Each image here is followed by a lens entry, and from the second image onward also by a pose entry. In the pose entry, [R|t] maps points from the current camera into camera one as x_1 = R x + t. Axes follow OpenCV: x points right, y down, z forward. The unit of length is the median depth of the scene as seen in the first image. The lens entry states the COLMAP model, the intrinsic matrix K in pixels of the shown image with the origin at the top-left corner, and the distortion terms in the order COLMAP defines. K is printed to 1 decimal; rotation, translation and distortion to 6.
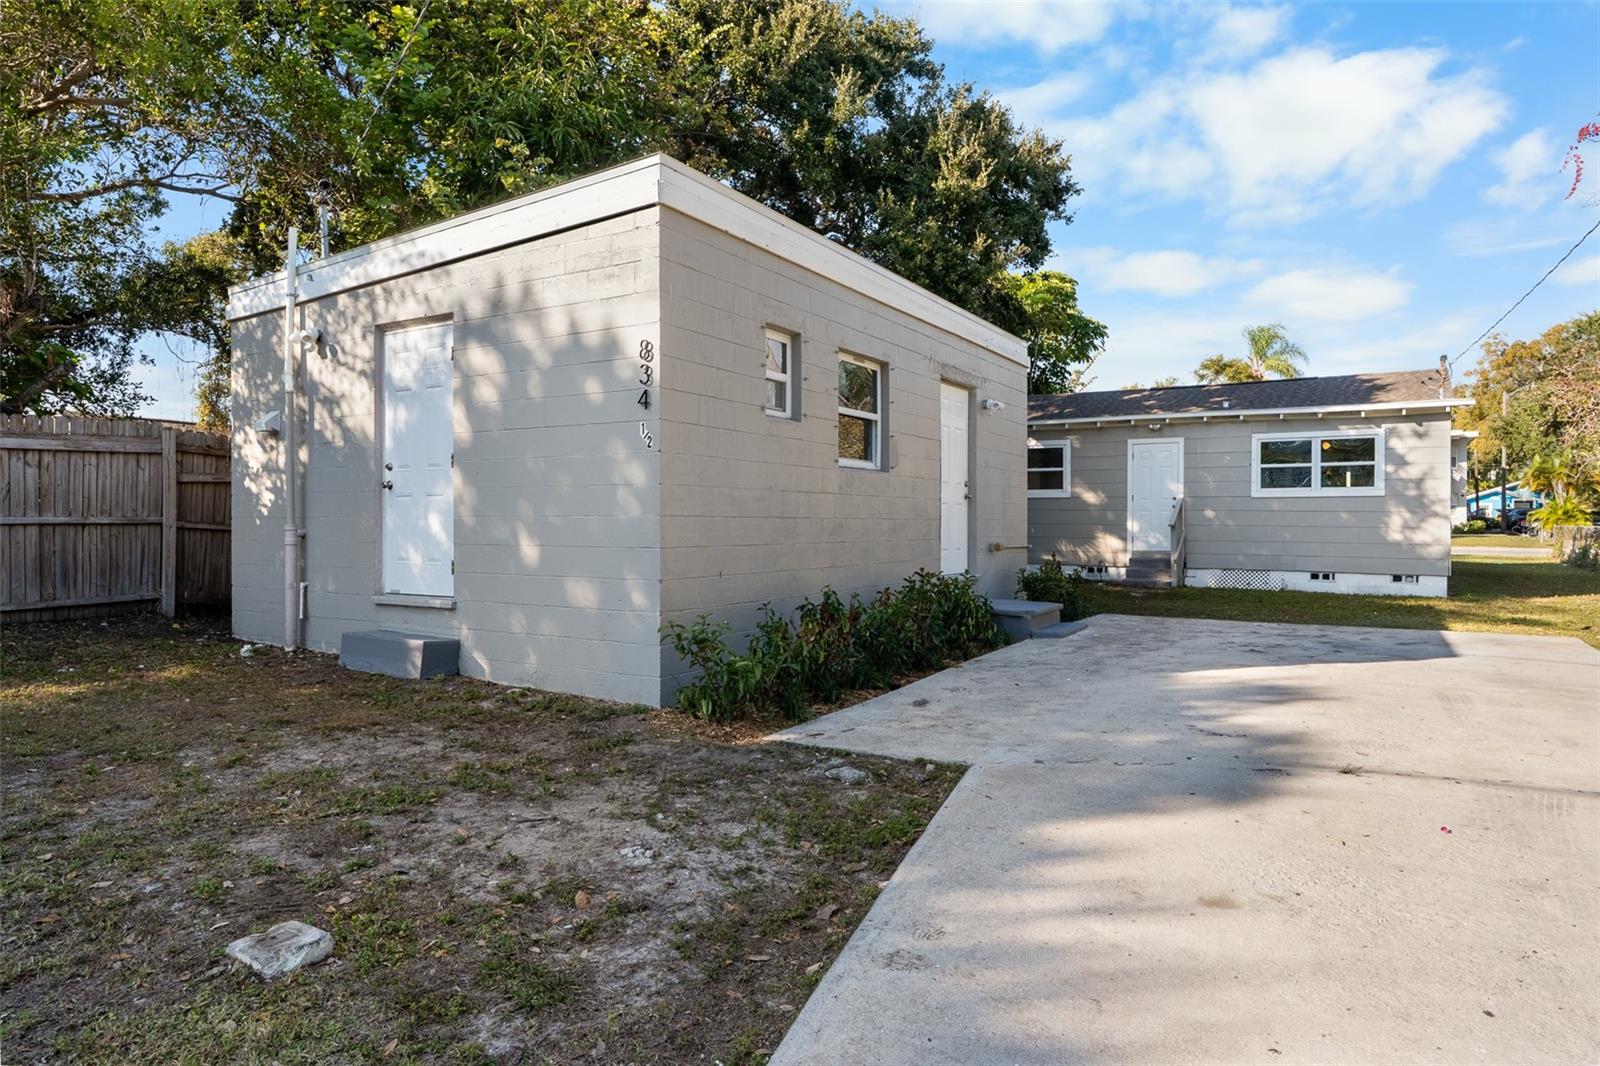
lens RADIAL K [[943.0, 0, 797.5], [0, 943.0, 531.6], [0, 0, 1]] dist [0.018313, -0.003612]
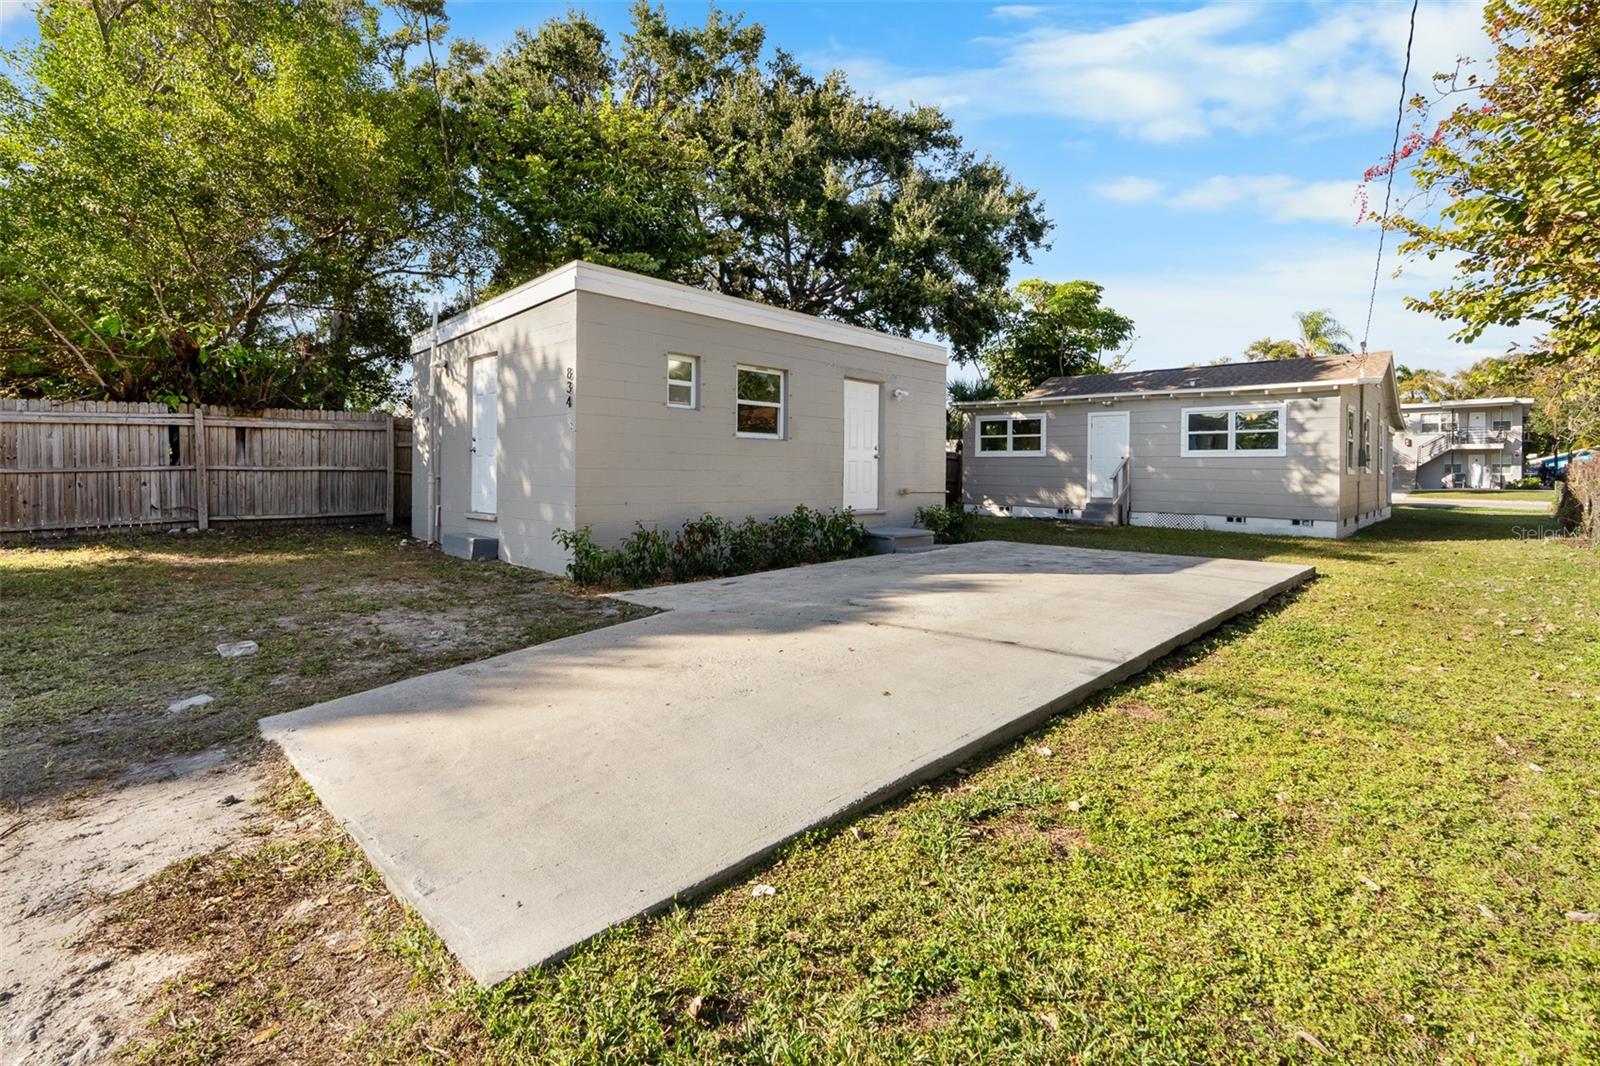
lens RADIAL K [[711.6, 0, 786.4], [0, 711.6, 480.0], [0, 0, 1]] dist [0.011517, -0.001658]
pose [[0.978504, 0.010655, -0.205951, 0.322284], [-0.010688, 0.999942, 0.000956, -0.000382], [0.205950, 0.001265, 0.978562, -0.131074]]
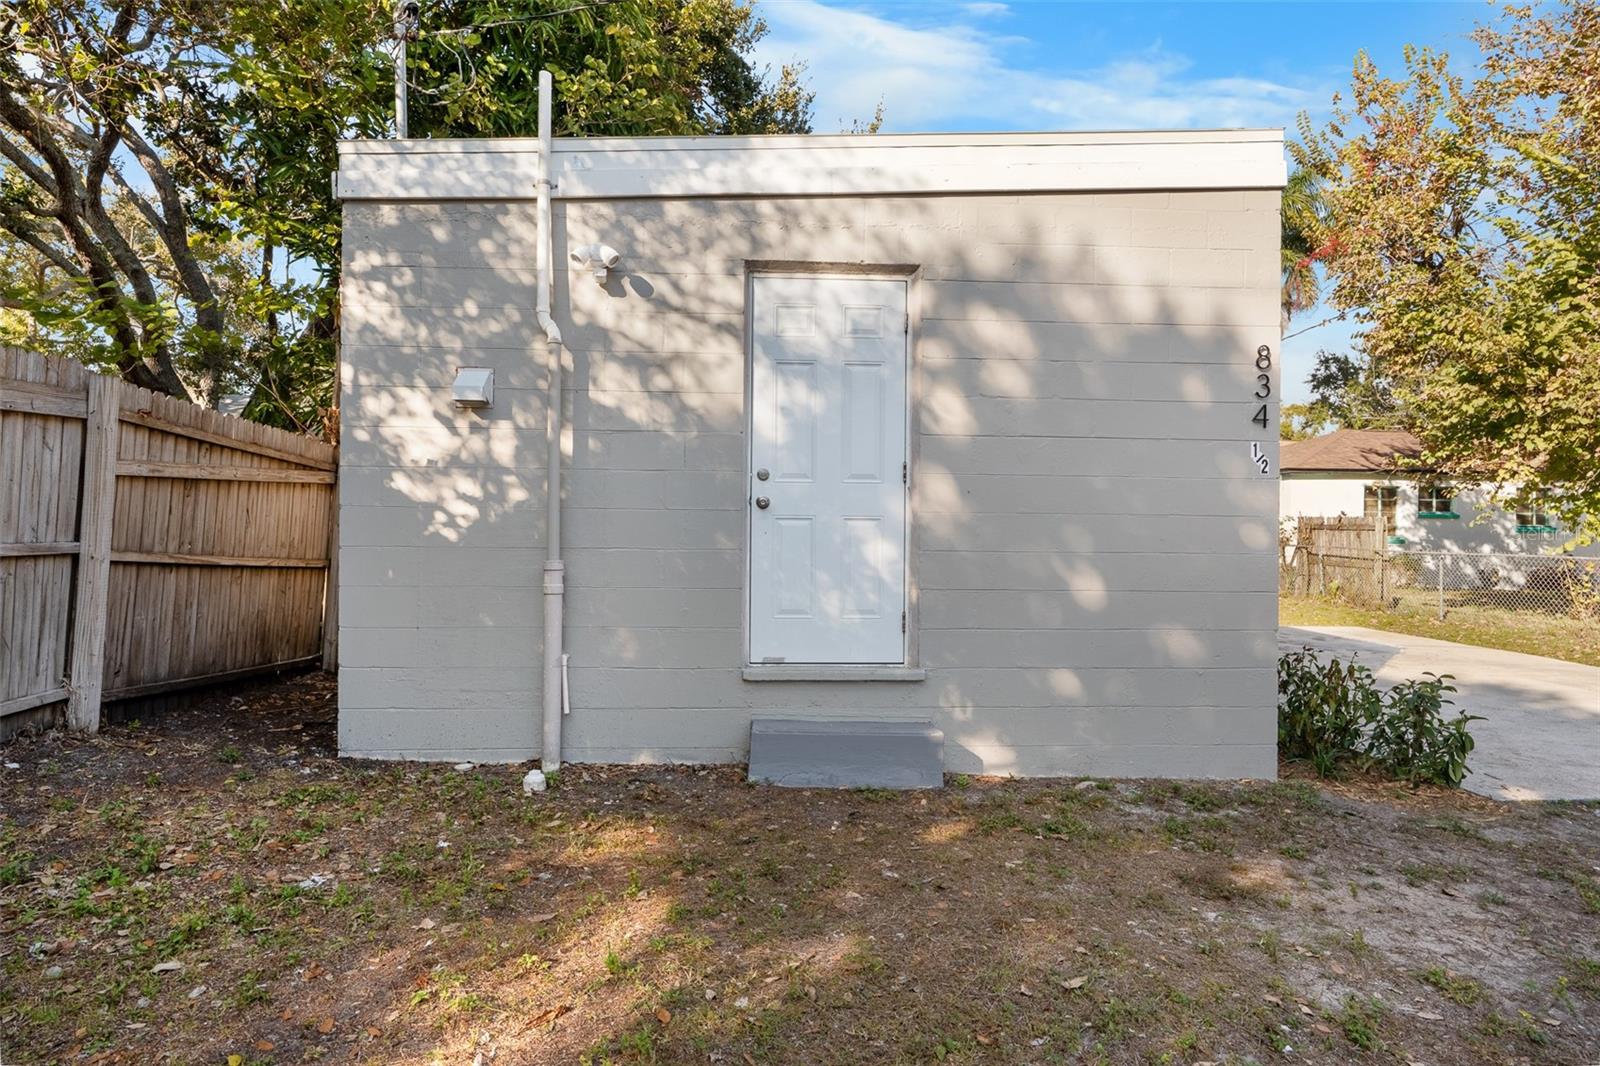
lens RADIAL K [[787.2, 0, 800.0], [0, 787.2, 530.9], [0, 0, 1]] dist [-0.003663, -0.001747]
pose [[0.826159, 0.008820, 0.563368, -0.594299], [0.003753, 0.999769, -0.021156, -0.011116], [-0.563425, 0.019593, 0.825935, 0.428712]]
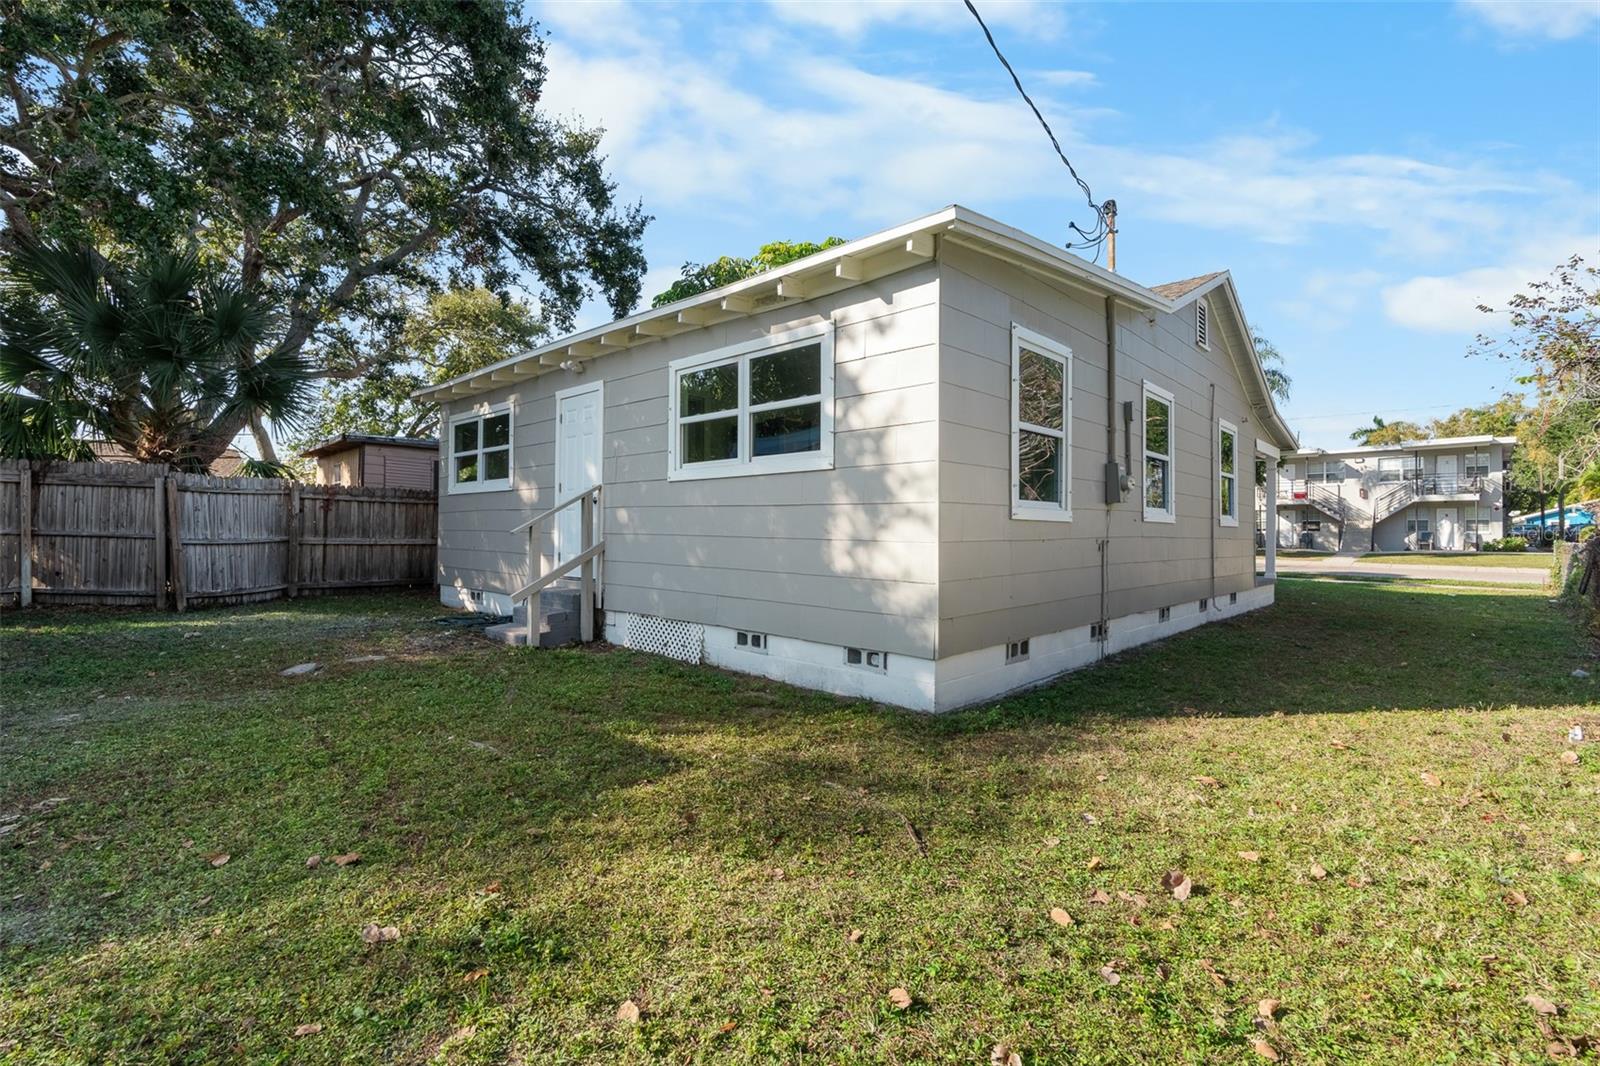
lens RADIAL K [[711.6, 0, 793.0], [0, 711.6, 528.5], [0, 0, 1]] dist [0.011517, -0.001658]
pose [[0.981406, 0.004835, -0.191883, 1.305556], [-0.008568, 0.999790, -0.018628, -0.007039], [0.191752, 0.019926, 0.981241, 1.302888]]
